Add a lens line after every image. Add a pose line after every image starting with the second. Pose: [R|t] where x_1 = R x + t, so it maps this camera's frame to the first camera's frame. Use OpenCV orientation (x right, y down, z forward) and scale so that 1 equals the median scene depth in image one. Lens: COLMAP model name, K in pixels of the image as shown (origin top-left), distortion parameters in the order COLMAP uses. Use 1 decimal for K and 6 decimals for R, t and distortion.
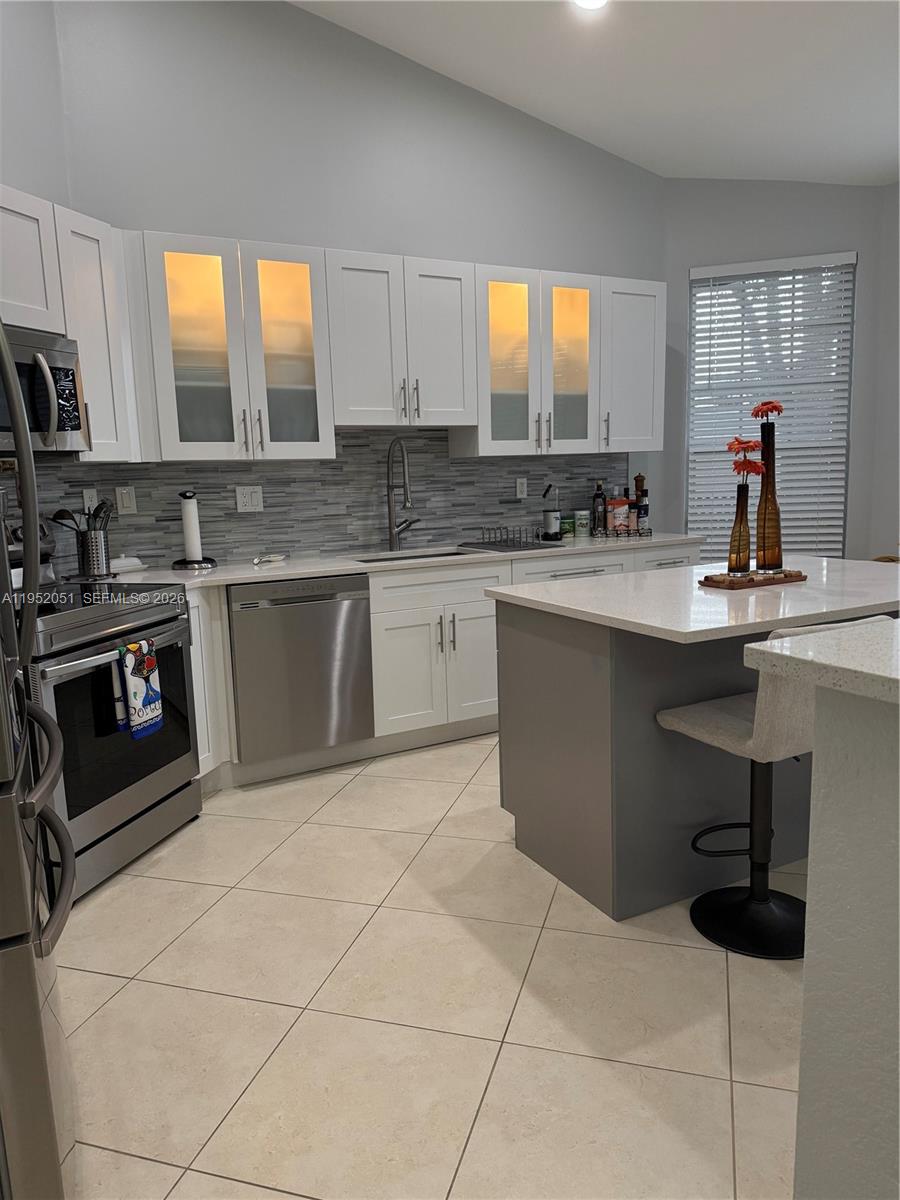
lens RADIAL K [[835.6, 0, 450.5], [0, 835.6, 599.9], [0, 0, 1]] dist [0.000398, 0.000054]
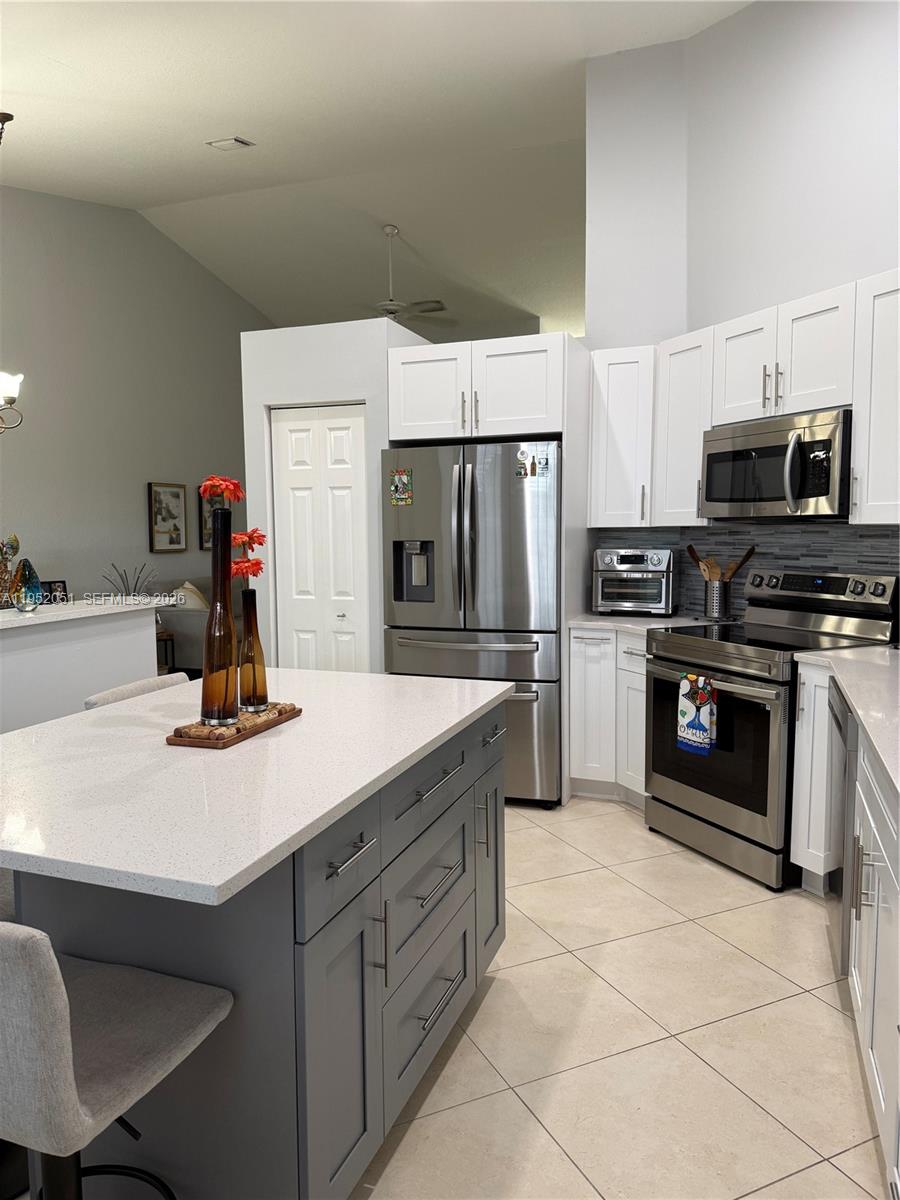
lens RADIAL K [[835.6, 0, 449.4], [0, 835.6, 601.2], [0, 0, 1]] dist [0.000398, 0.000054]
pose [[-0.744312, 0.087526, -0.662071, 0.680888], [-0.080199, 0.972485, 0.218724, -0.288217], [0.662999, 0.215897, -0.716813, 1.591619]]
